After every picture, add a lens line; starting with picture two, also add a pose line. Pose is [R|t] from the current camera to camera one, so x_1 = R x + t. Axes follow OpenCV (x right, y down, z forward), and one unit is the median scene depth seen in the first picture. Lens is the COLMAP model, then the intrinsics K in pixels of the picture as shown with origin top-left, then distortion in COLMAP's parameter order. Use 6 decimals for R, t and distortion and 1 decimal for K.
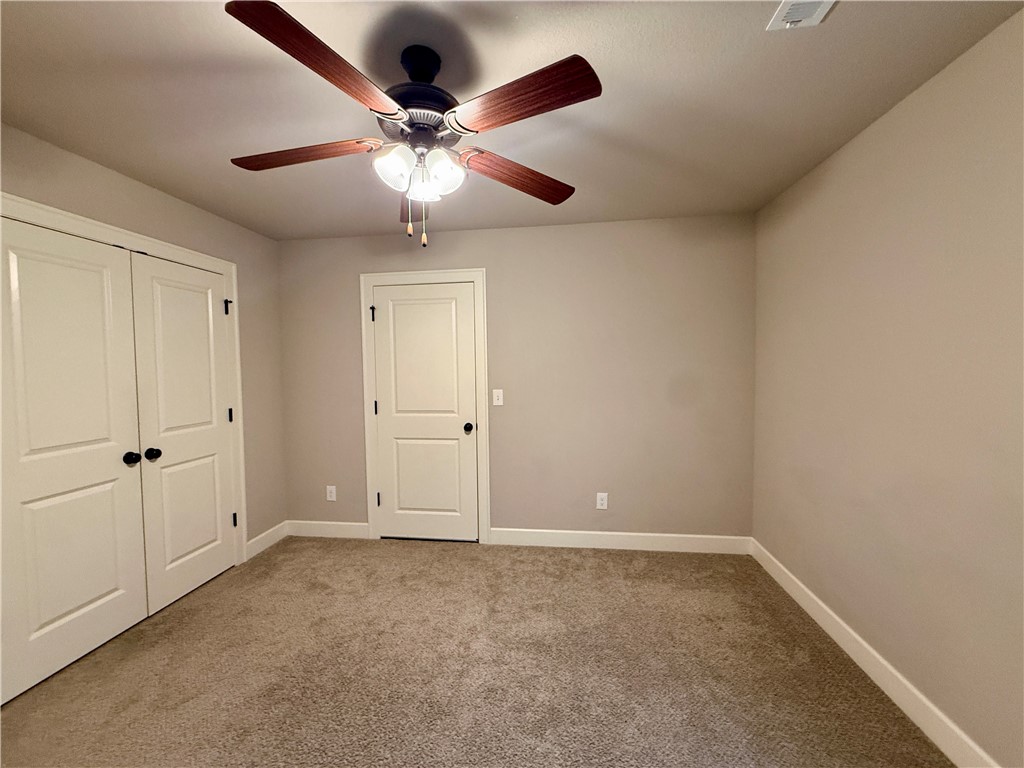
lens RADIAL K [[408.2, 0, 508.6], [0, 408.2, 382.8], [0, 0, 1]] dist [-0.002319, -0.000525]
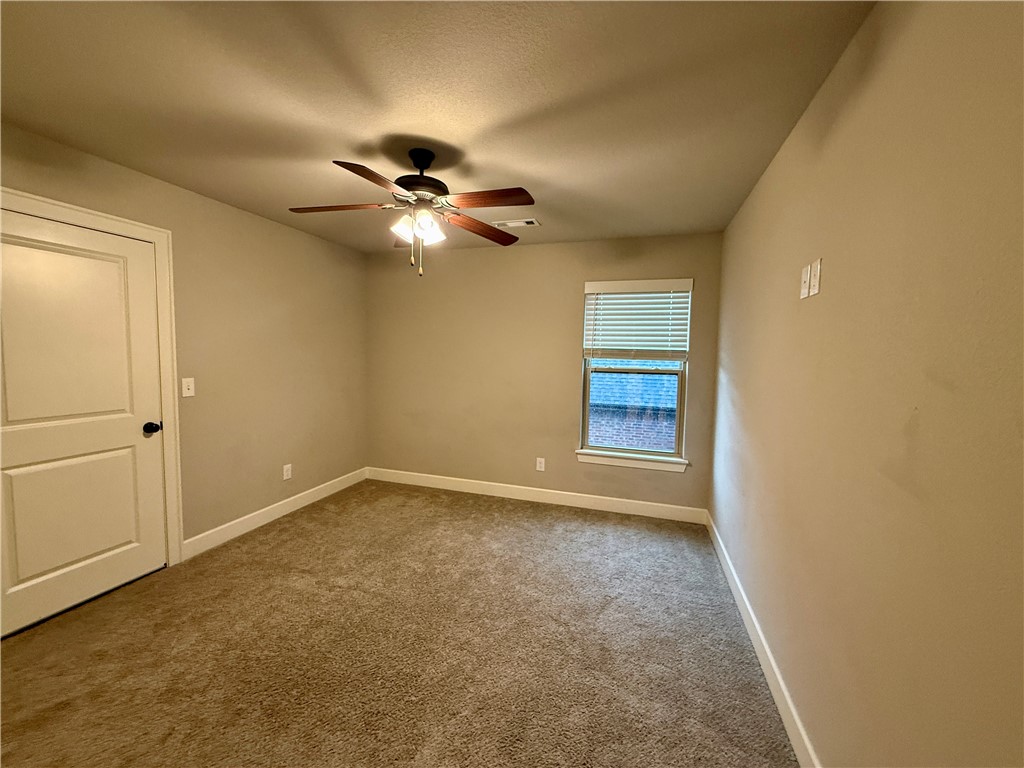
lens RADIAL K [[408.2, 0, 508.6], [0, 408.2, 382.8], [0, 0, 1]] dist [-0.002319, -0.000525]
pose [[0.182305, -0.053680, 0.981776, -0.764901], [0.021992, 0.998481, 0.050510, -0.001874], [-0.982996, 0.012383, 0.183209, 0.184713]]
